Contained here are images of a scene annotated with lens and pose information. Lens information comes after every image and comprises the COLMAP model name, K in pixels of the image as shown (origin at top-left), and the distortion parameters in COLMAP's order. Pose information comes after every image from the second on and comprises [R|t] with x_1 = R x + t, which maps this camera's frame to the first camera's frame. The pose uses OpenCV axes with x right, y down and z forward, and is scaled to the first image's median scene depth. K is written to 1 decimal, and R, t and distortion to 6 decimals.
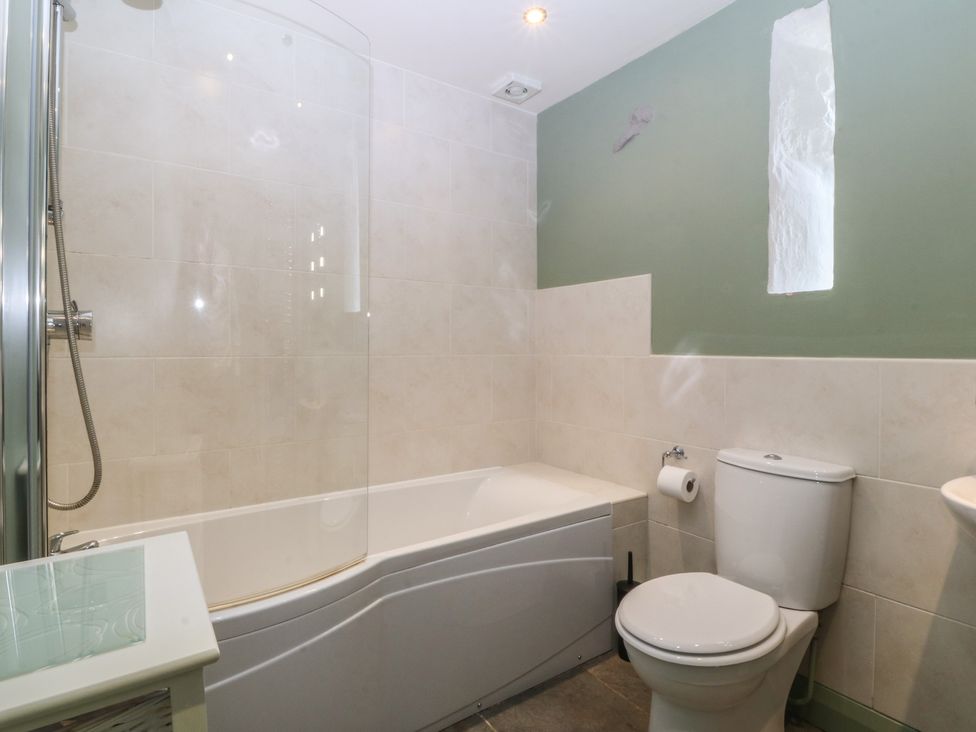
lens RADIAL K [[523.4, 0, 489.5], [0, 523.4, 351.8], [0, 0, 1]] dist [0.004142, -0.016387]
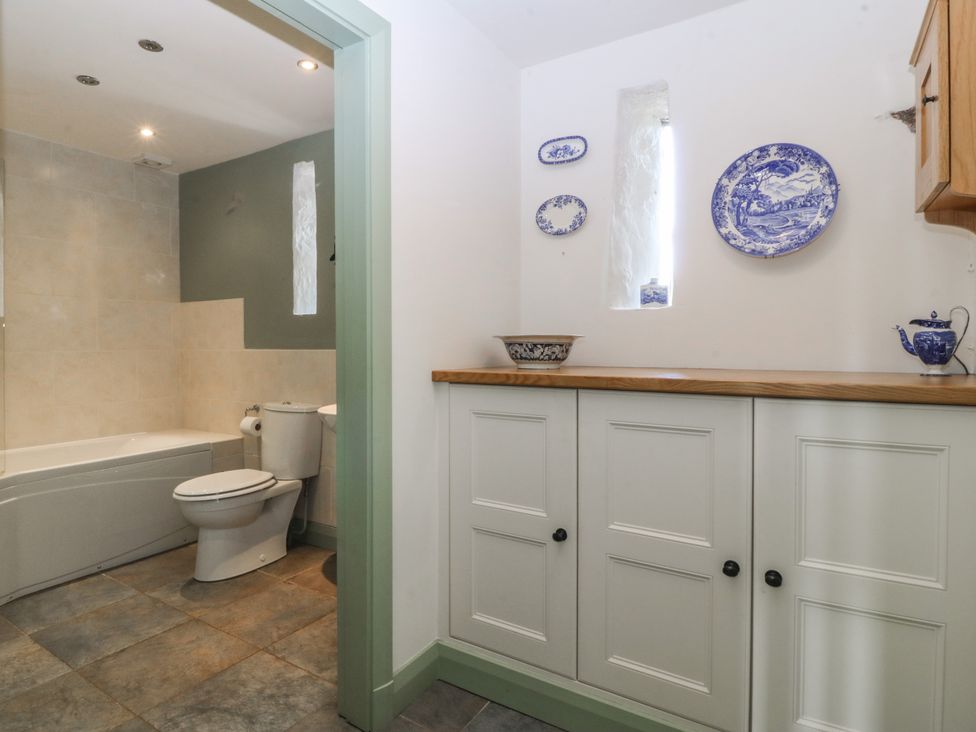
lens RADIAL K [[523.4, 0, 489.5], [0, 523.4, 351.8], [0, 0, 1]] dist [0.004142, -0.016387]
pose [[0.903727, -0.008508, 0.428024, 0.319880], [0.006309, 0.999959, 0.006557, 0.008376], [-0.428062, -0.003226, 0.903743, -0.793973]]
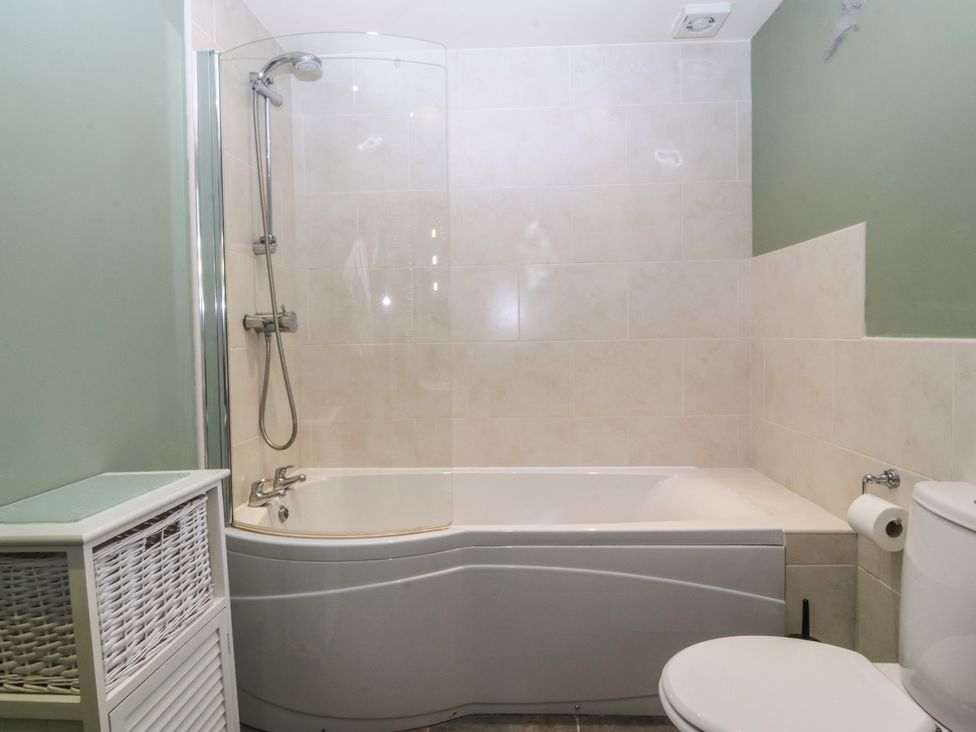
lens RADIAL K [[523.4, 0, 489.5], [0, 523.4, 351.8], [0, 0, 1]] dist [0.004142, -0.016387]
pose [[0.793055, 0.005354, -0.609126, 0.357368], [0.014154, 0.999529, 0.027213, -0.000623], [0.608985, -0.030203, 0.792606, 0.138411]]
